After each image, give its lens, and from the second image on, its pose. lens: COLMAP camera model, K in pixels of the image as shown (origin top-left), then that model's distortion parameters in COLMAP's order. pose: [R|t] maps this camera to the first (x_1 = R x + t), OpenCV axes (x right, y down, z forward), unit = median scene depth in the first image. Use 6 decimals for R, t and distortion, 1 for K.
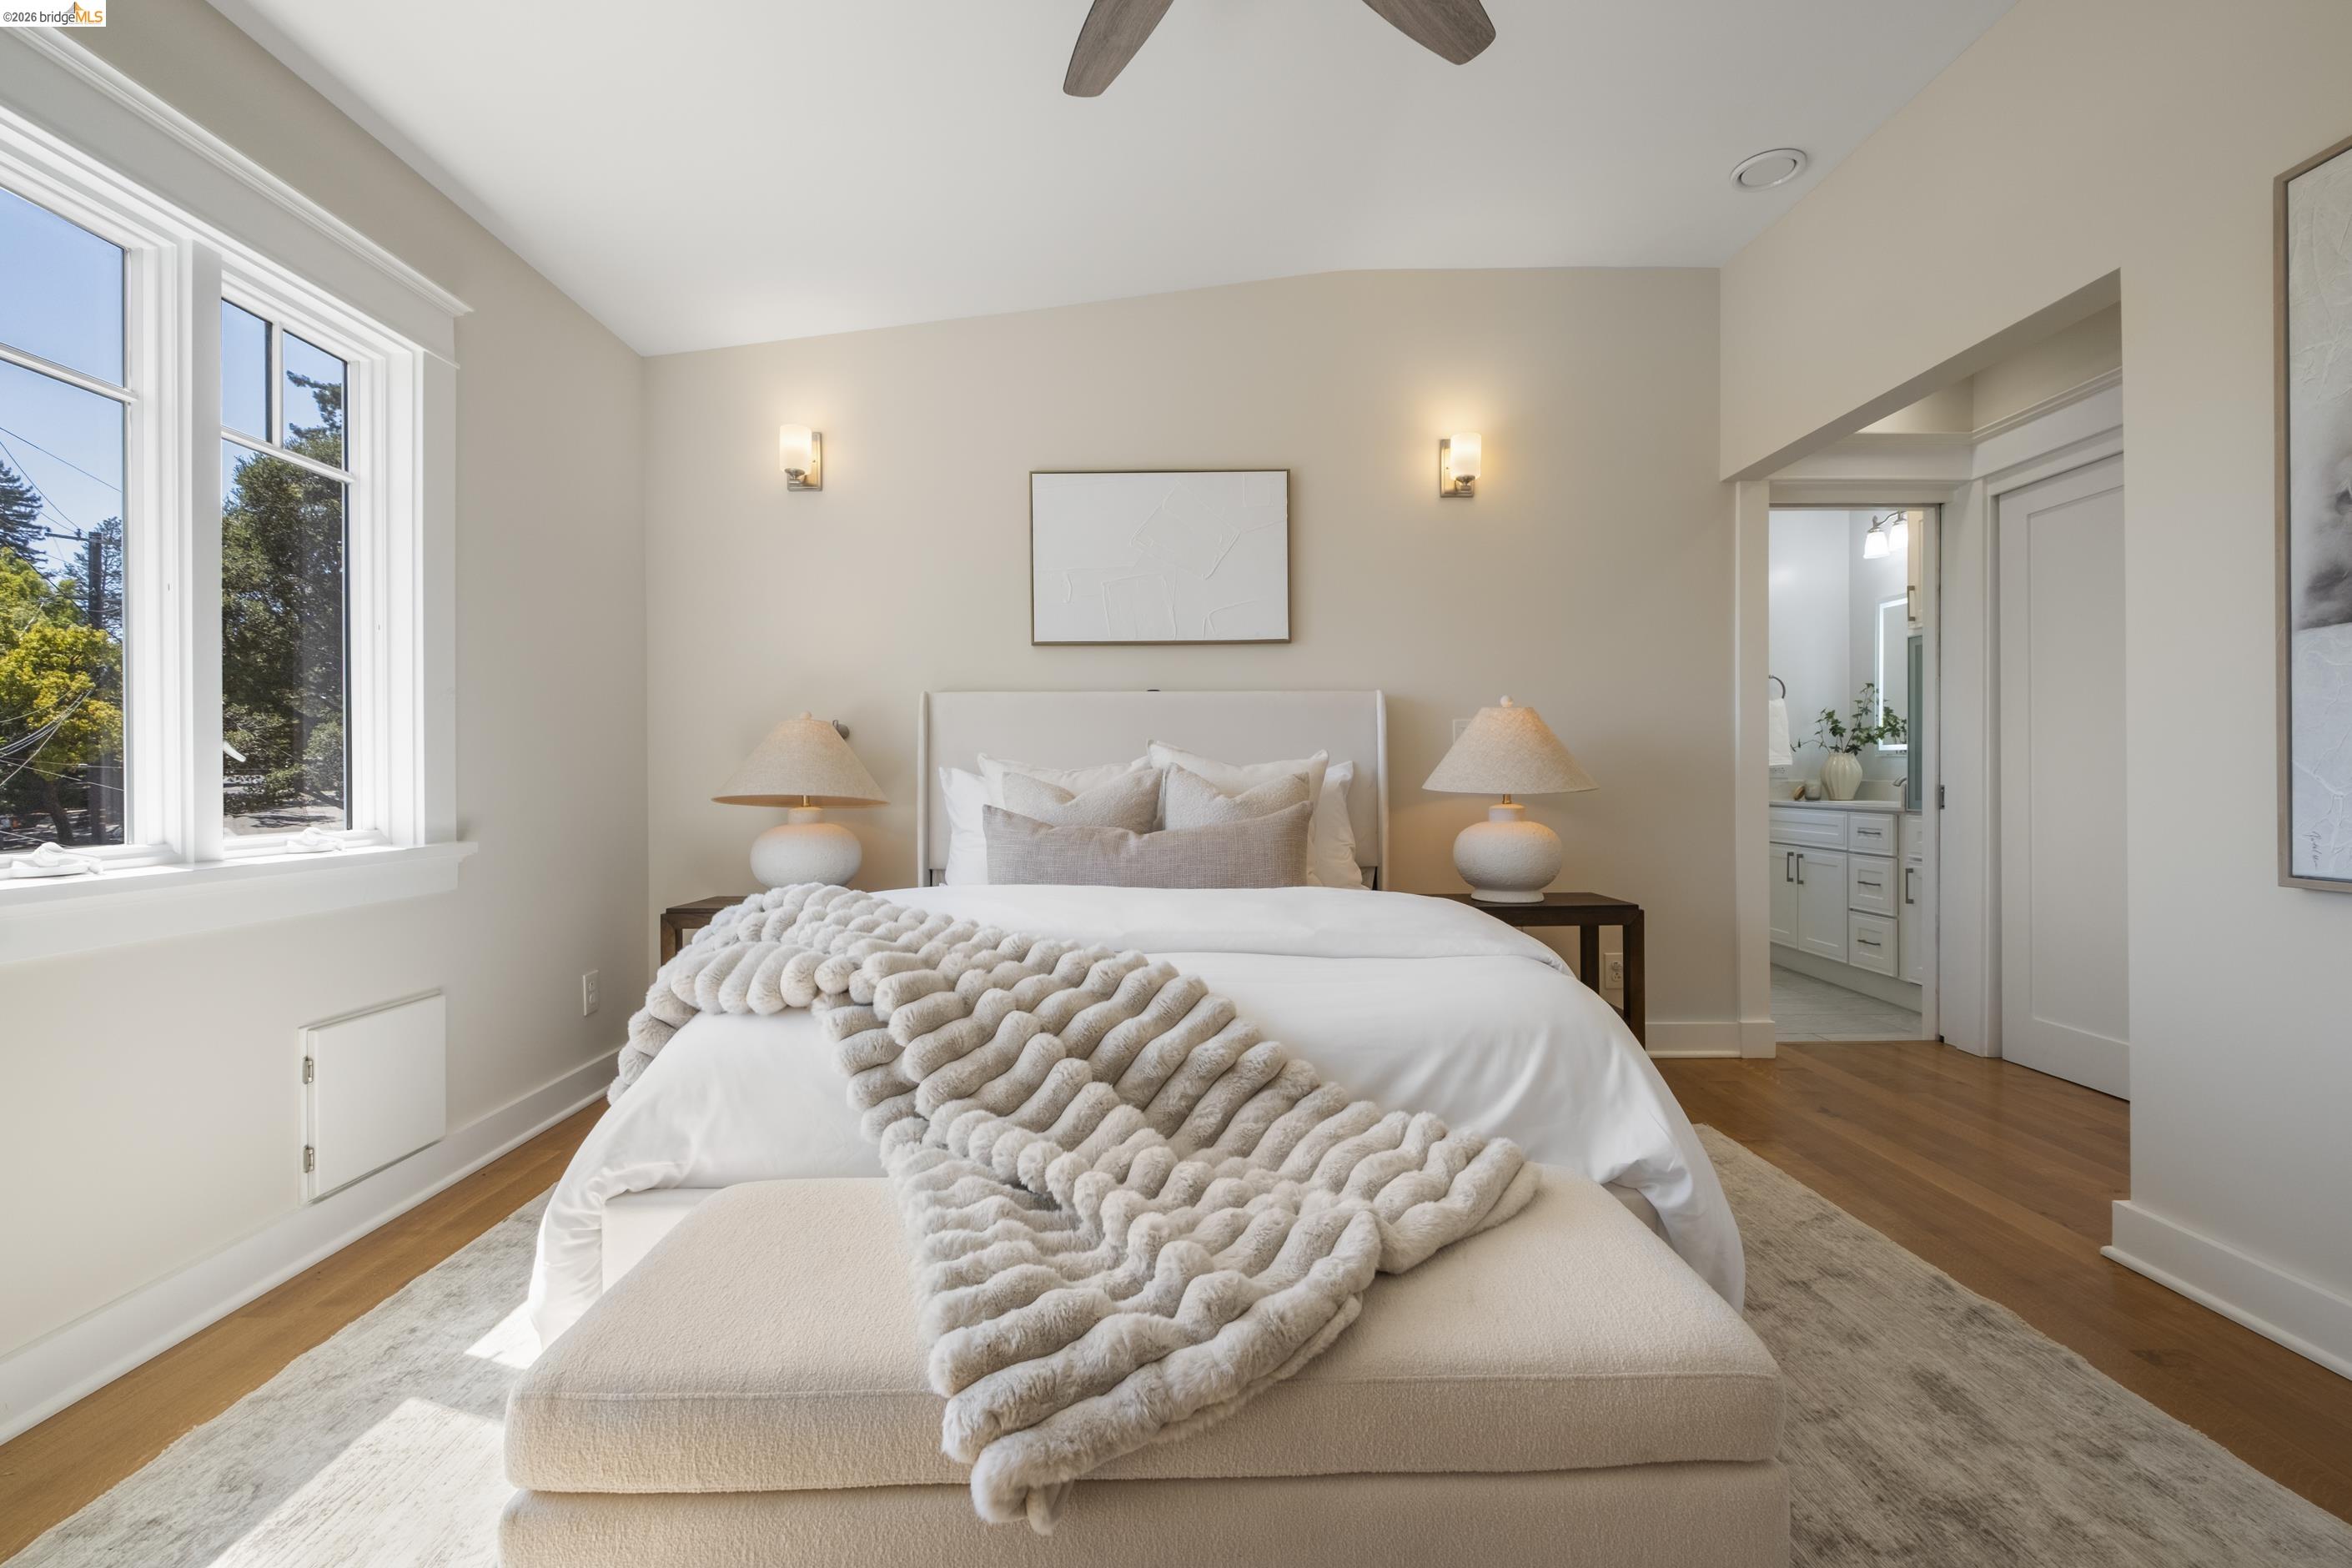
lens RADIAL K [[1048.1, 0, 1179.7], [0, 1048.1, 780.5], [0, 0, 1]] dist [0.005360, 0.000137]
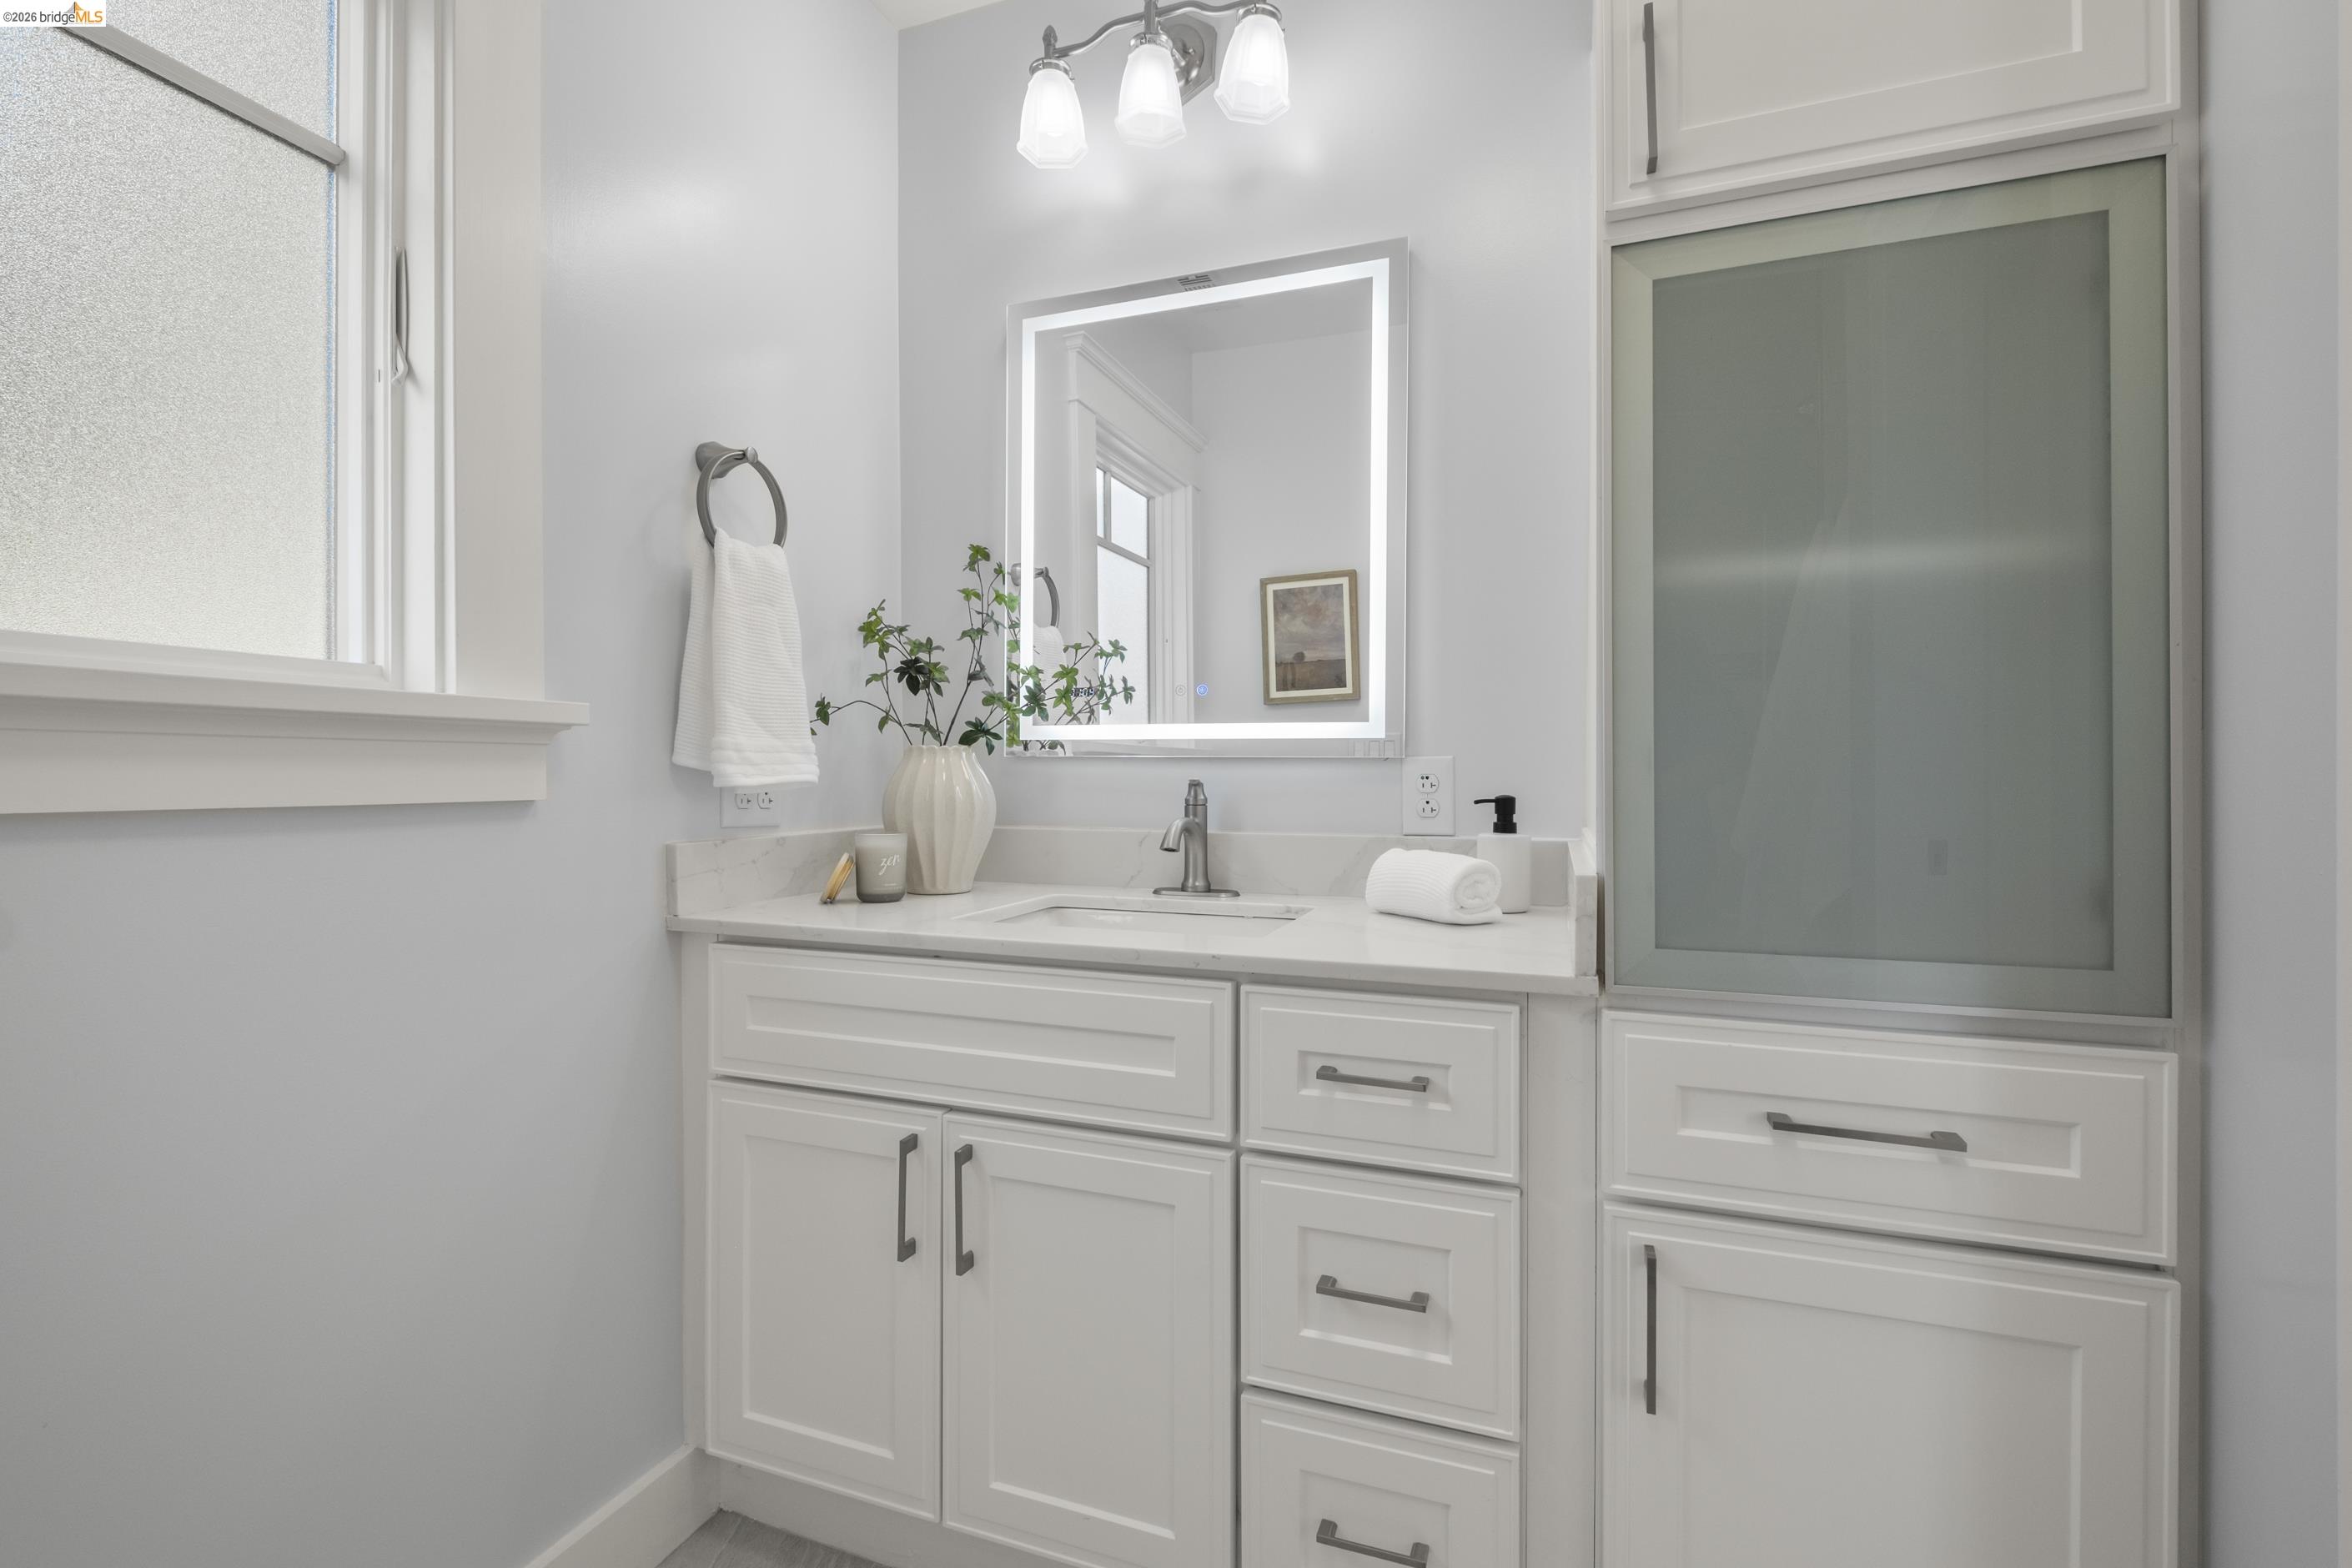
lens RADIAL K [[1048.1, 0, 1175.6], [0, 1048.1, 780.8], [0, 0, 1]] dist [0.005360, 0.000137]
pose [[0.365998, 0.002173, 0.930613, 0.374752], [0.000191, 0.999997, -0.002410, -0.015204], [-0.930616, 0.001060, 0.365997, 0.853202]]
